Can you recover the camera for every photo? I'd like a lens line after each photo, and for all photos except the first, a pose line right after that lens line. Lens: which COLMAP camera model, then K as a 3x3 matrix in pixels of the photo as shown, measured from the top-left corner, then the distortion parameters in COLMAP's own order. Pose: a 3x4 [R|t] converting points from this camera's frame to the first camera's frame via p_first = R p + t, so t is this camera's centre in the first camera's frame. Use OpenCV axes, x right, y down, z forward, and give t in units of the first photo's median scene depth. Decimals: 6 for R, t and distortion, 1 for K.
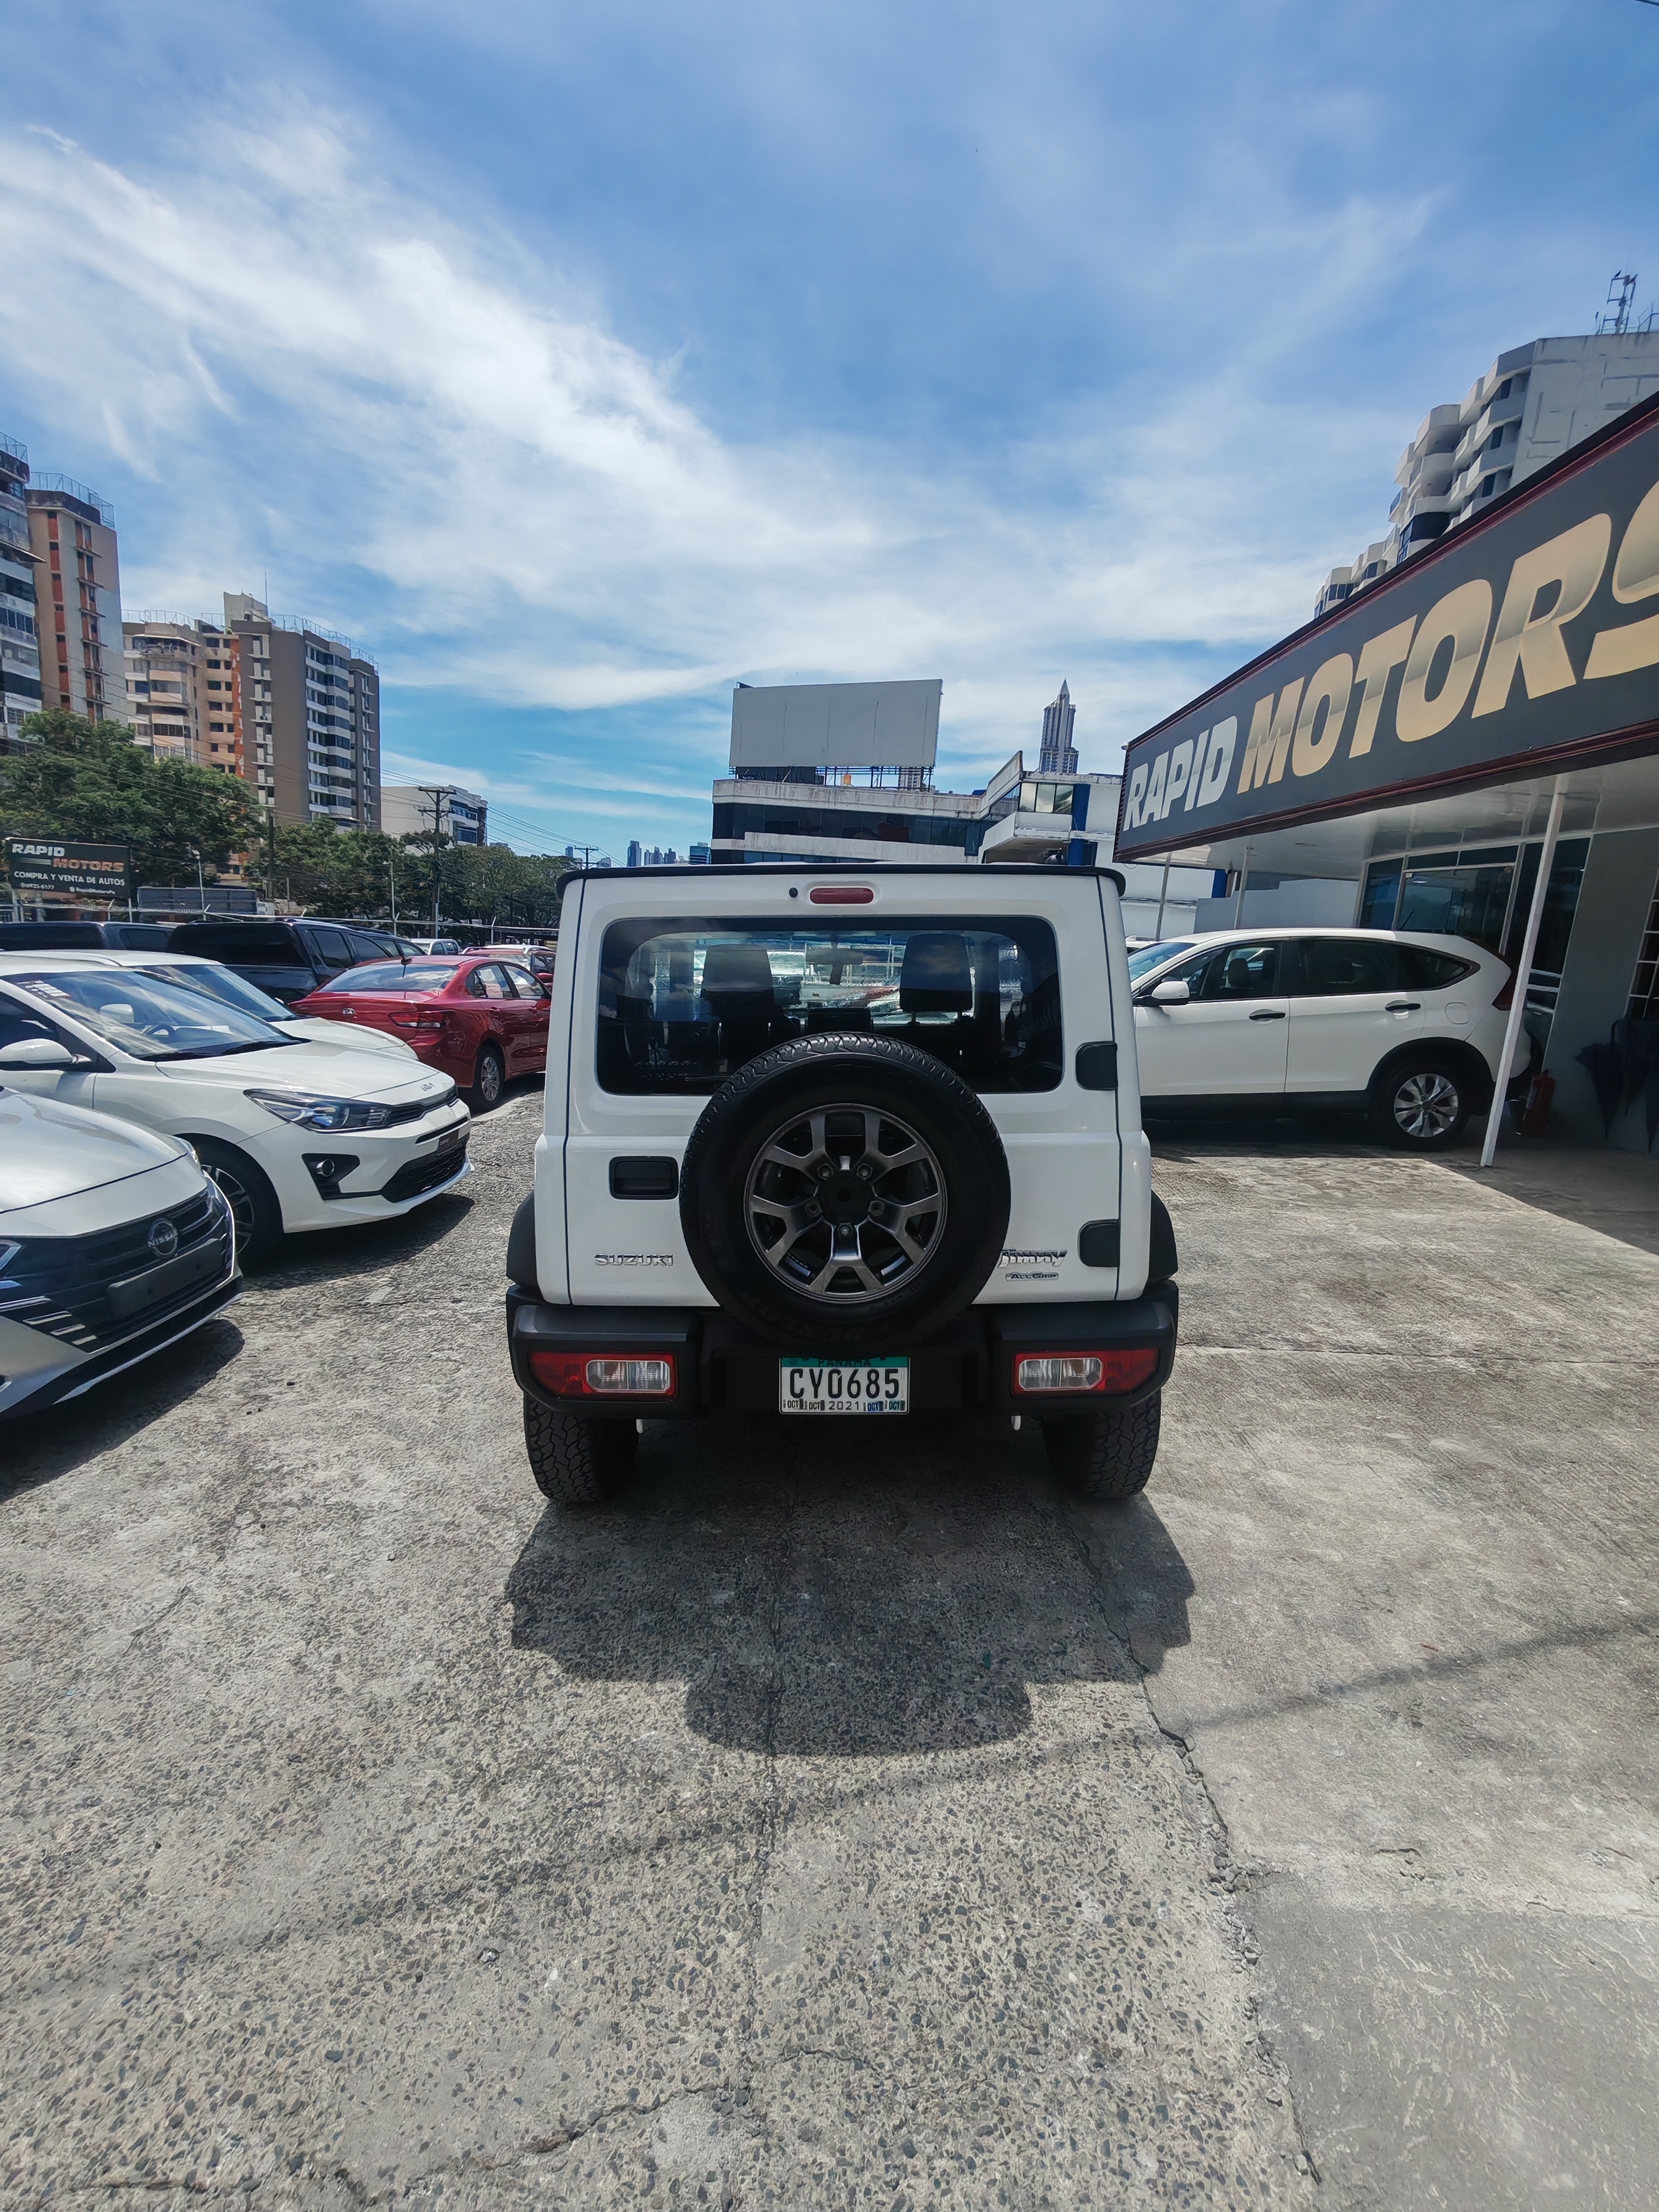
lens RADIAL K [[1014.3, 0, 829.5], [0, 1014.3, 1106.0], [0, 0, 1]] dist [-0.003823, -0.000811]
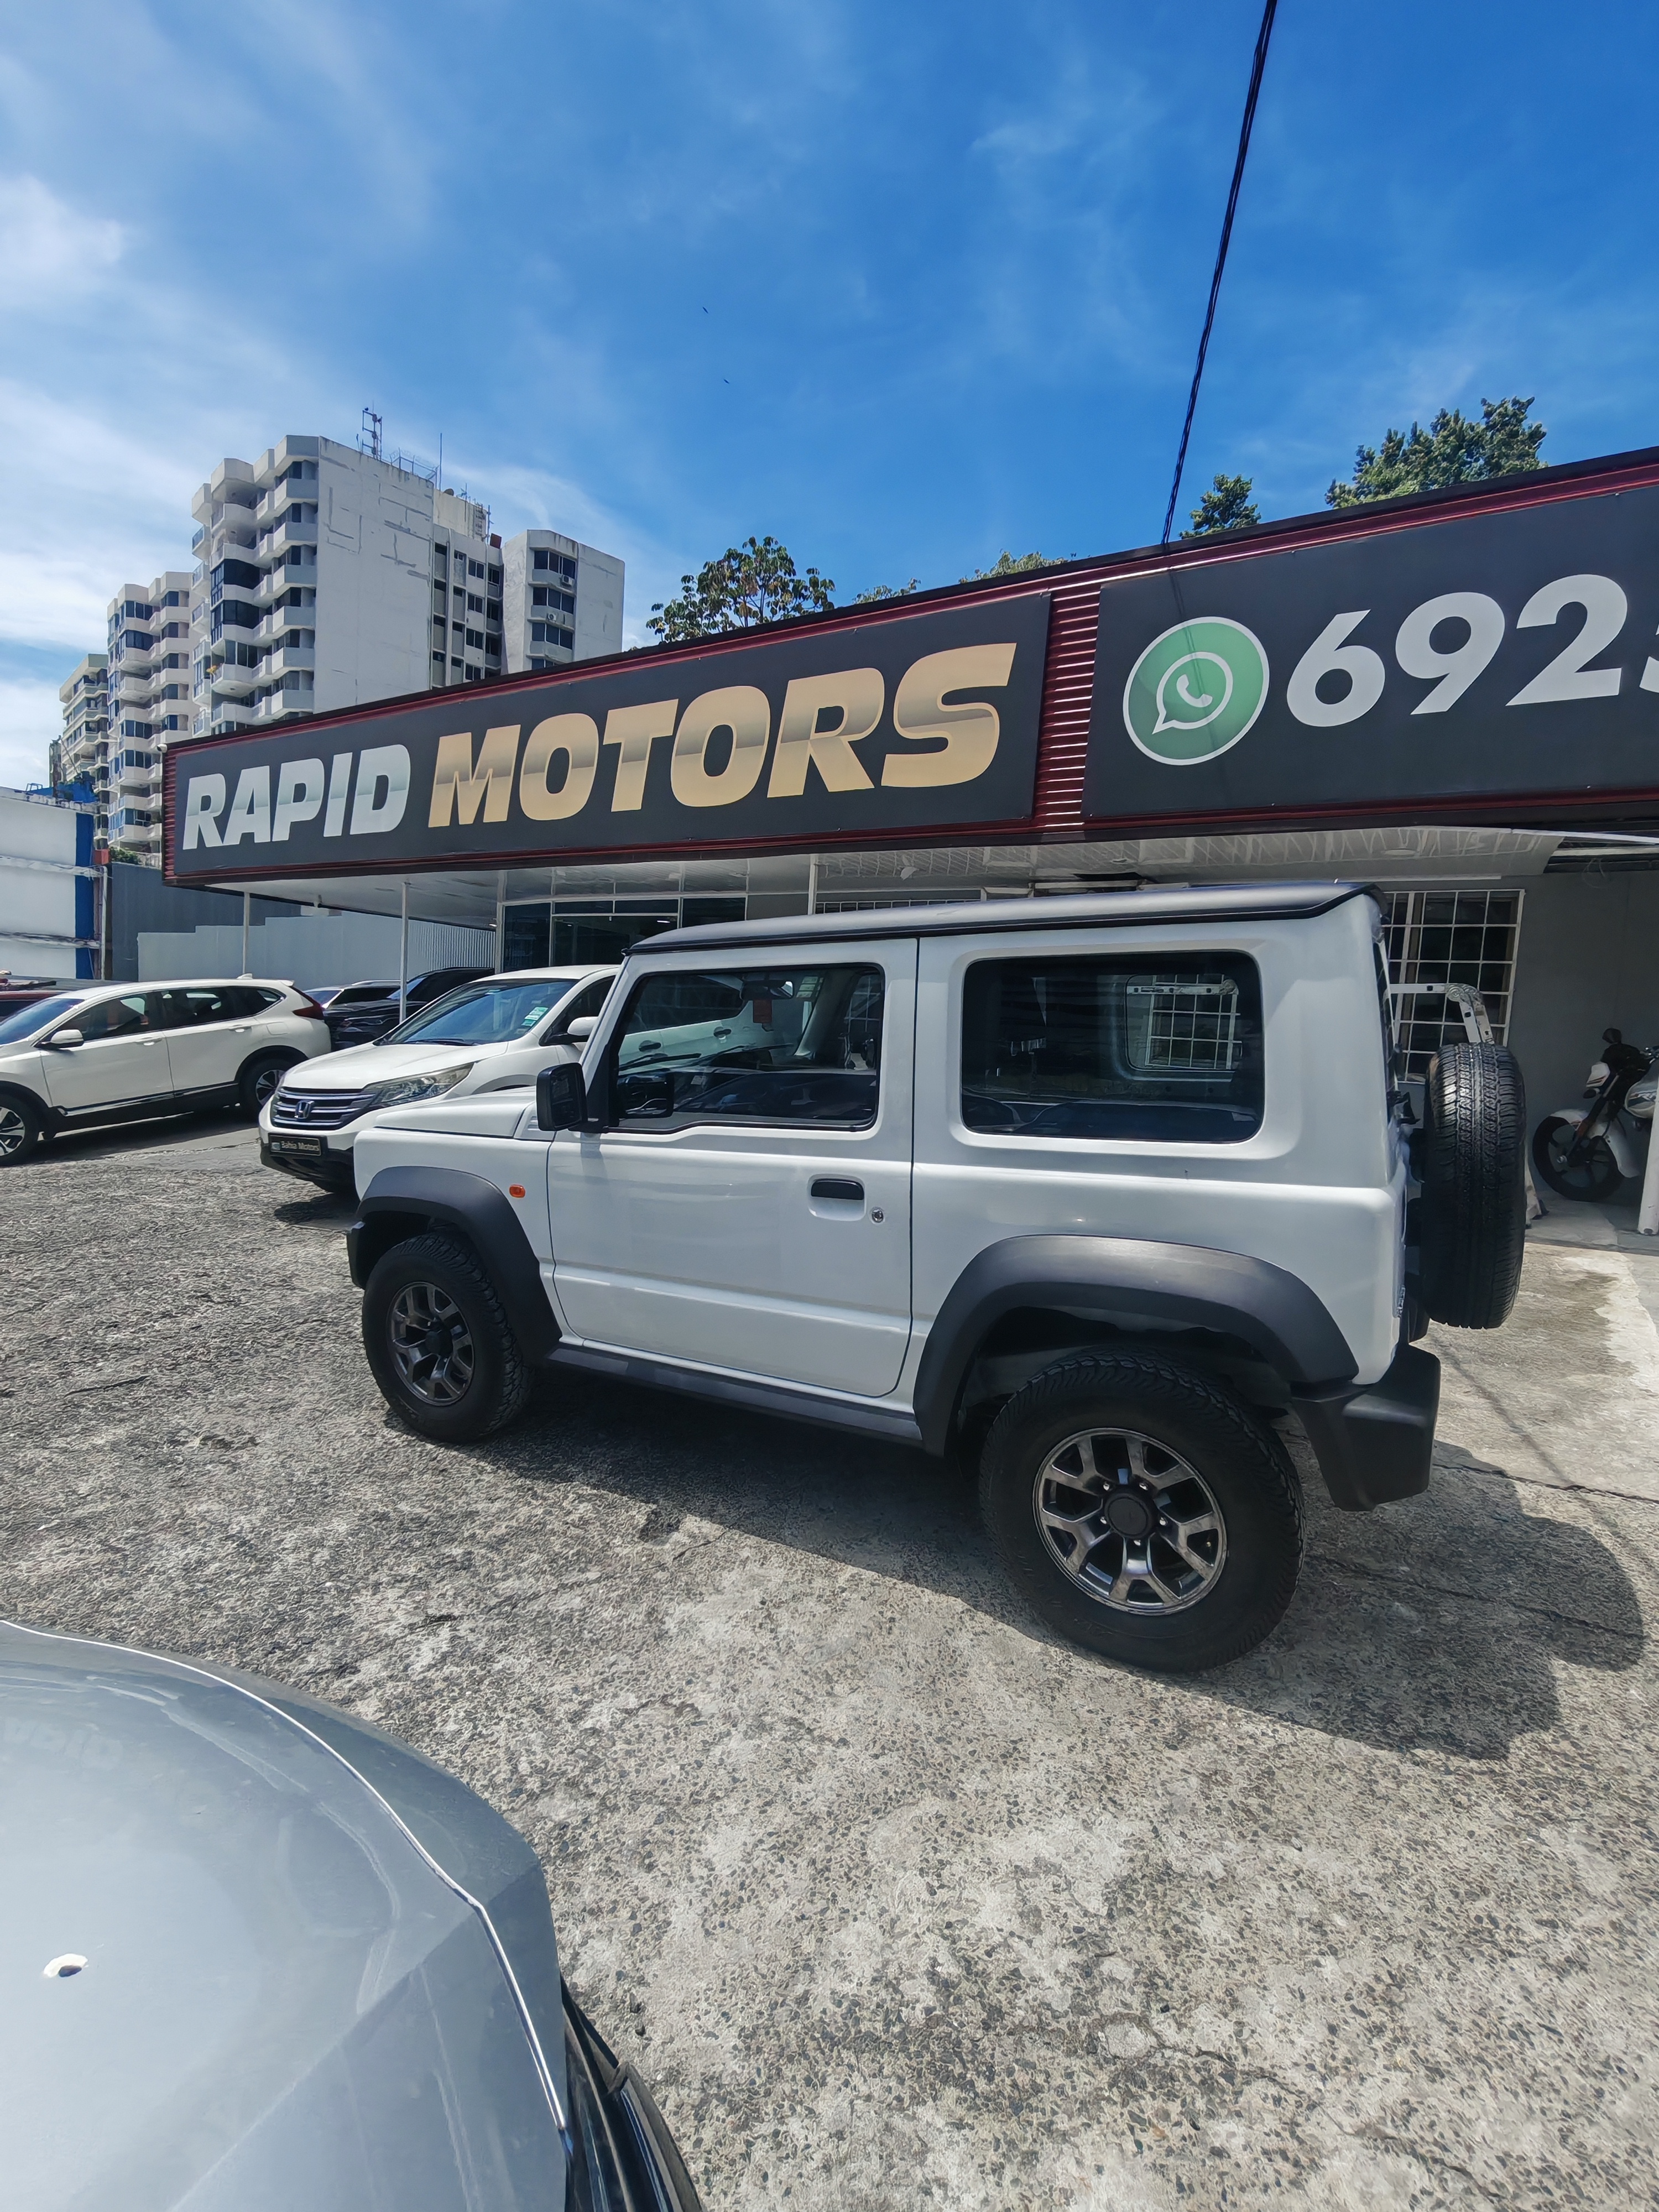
lens RADIAL K [[1014.3, 0, 829.5], [0, 1014.3, 1106.0], [0, 0, 1]] dist [-0.003823, -0.000811]
pose [[0.498919, -0.110264, 0.859605, -0.809093], [0.143820, 0.988654, 0.043344, -0.094192], [-0.854632, 0.102003, 0.509117, 0.620594]]
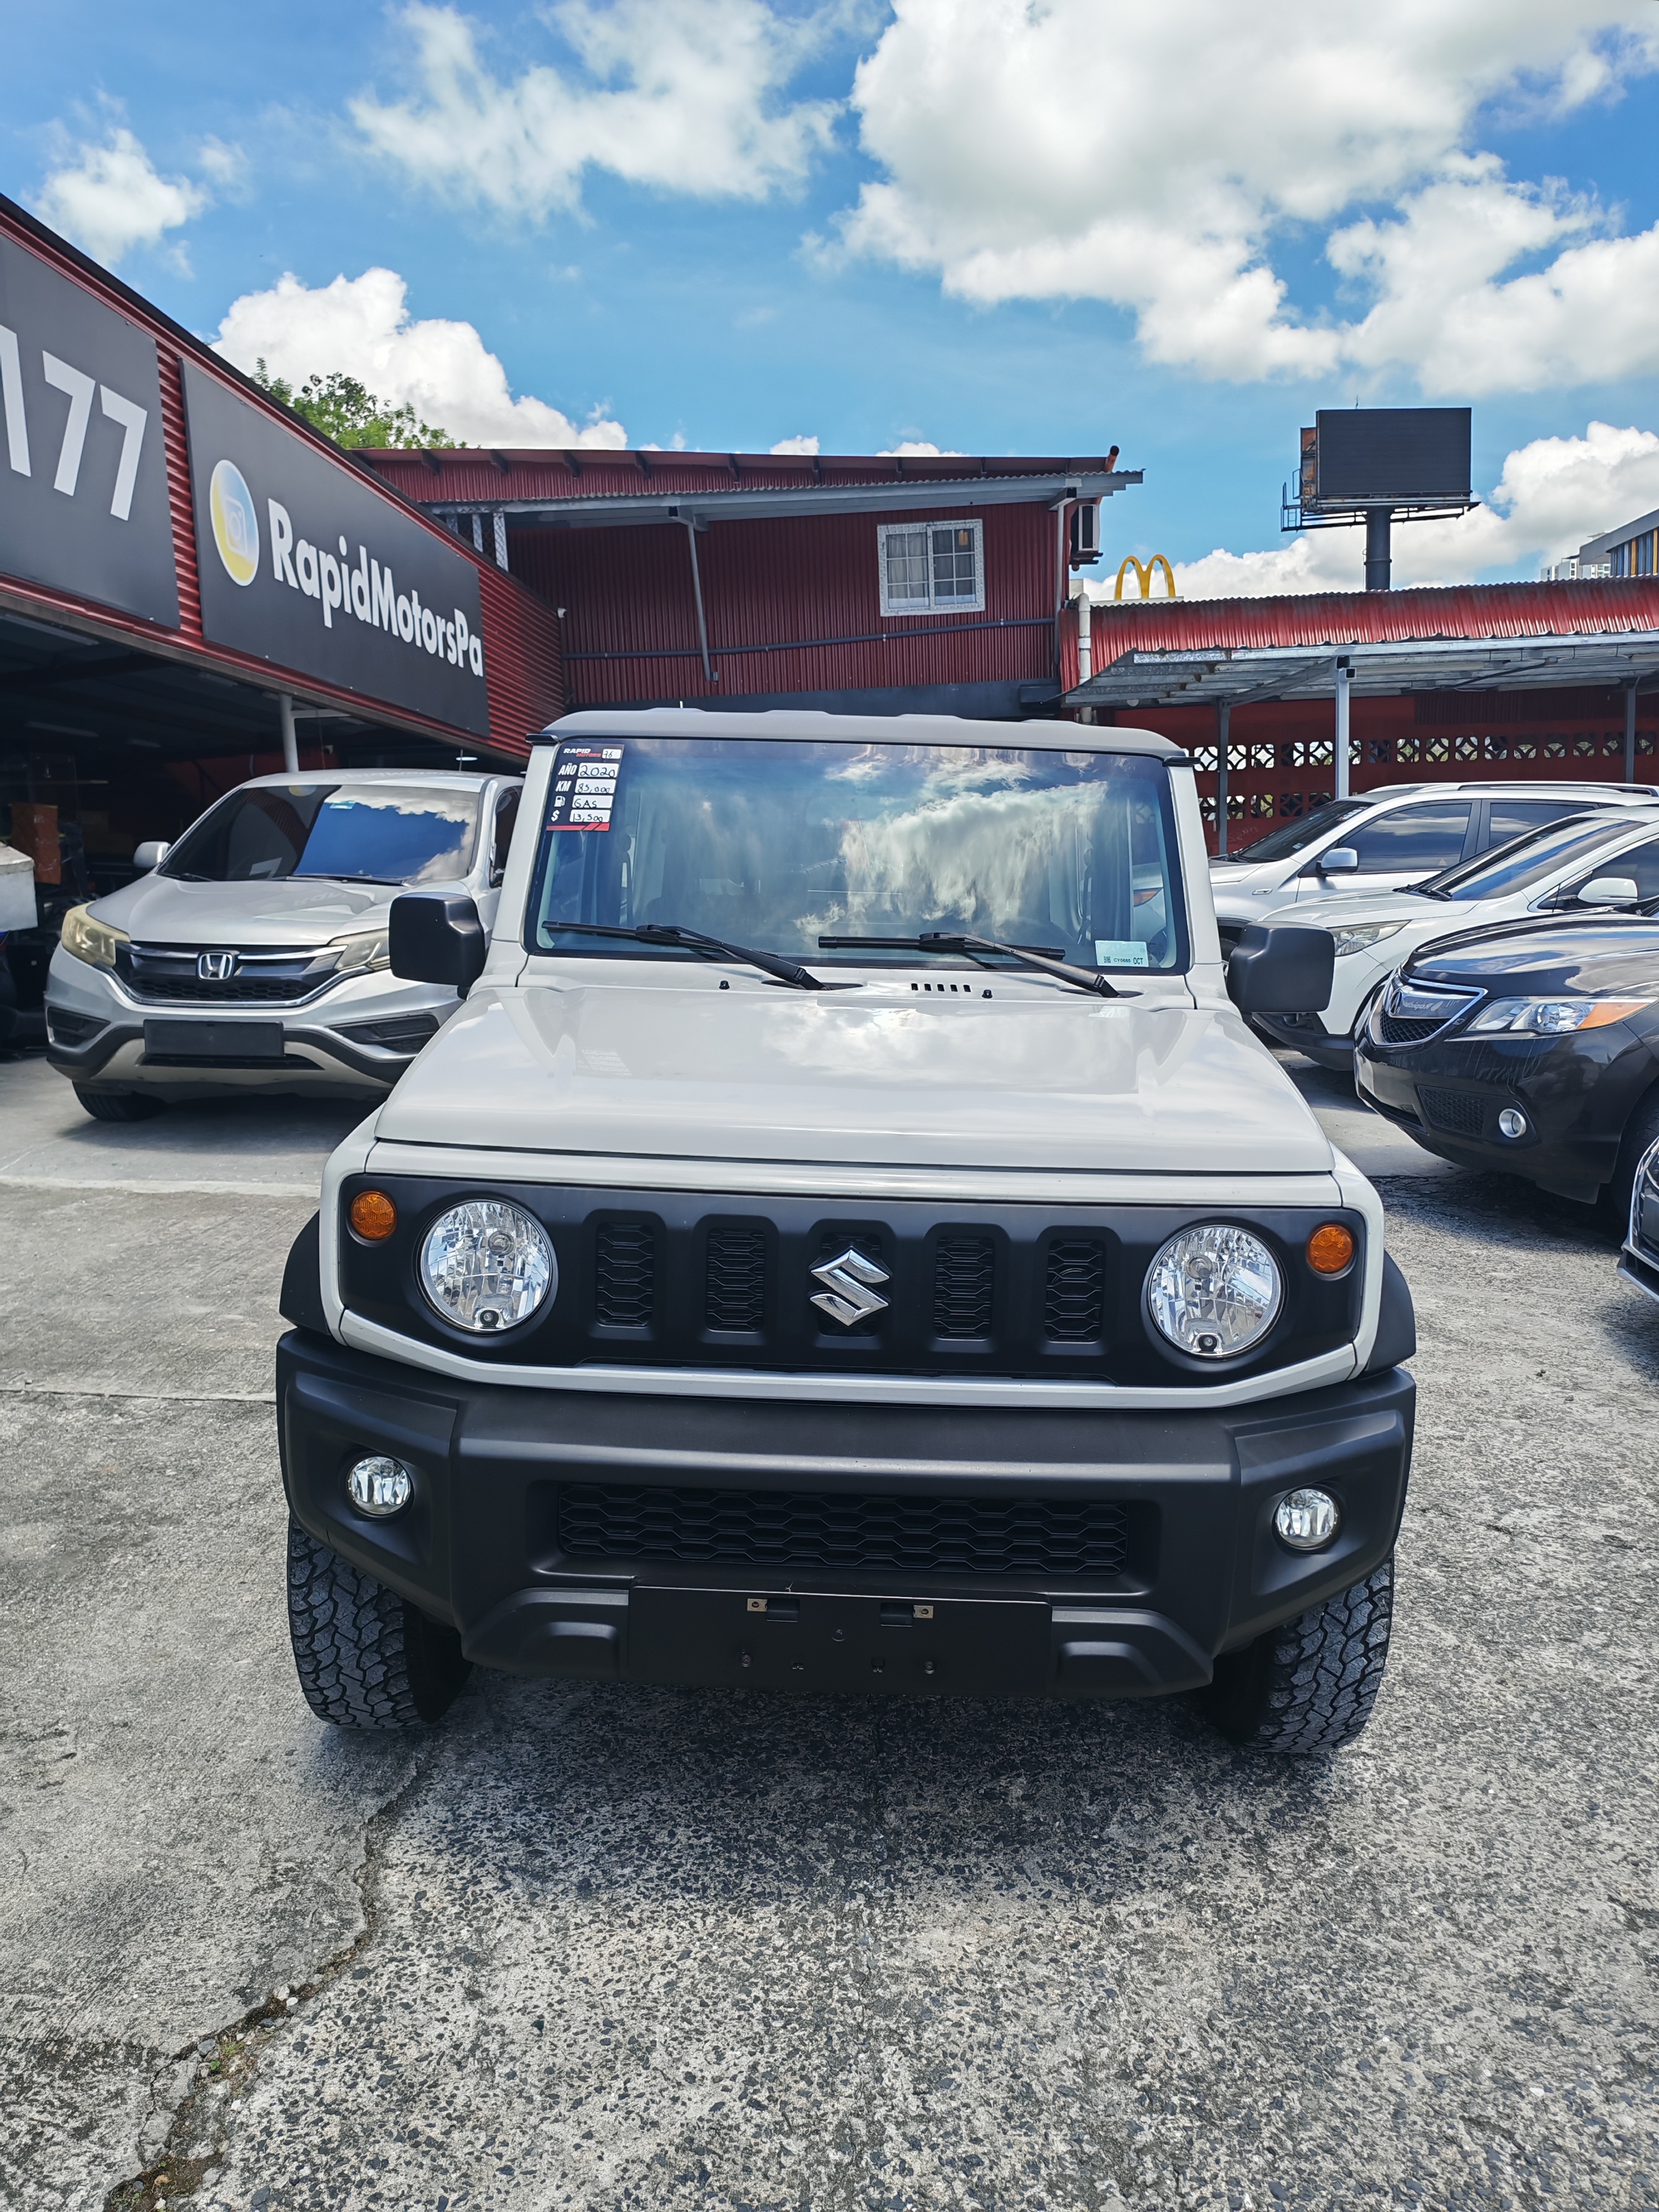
lens RADIAL K [[1690.3, 0, 829.5], [0, 1690.3, 1106.0], [0, 0, 1]] dist [-0.001951, 0.000161]
pose [[-0.999591, -0.026951, 0.009557, 0.005430], [-0.022224, 0.942516, 0.333422, -0.325017], [-0.017993, 0.333074, -0.942729, 2.097643]]
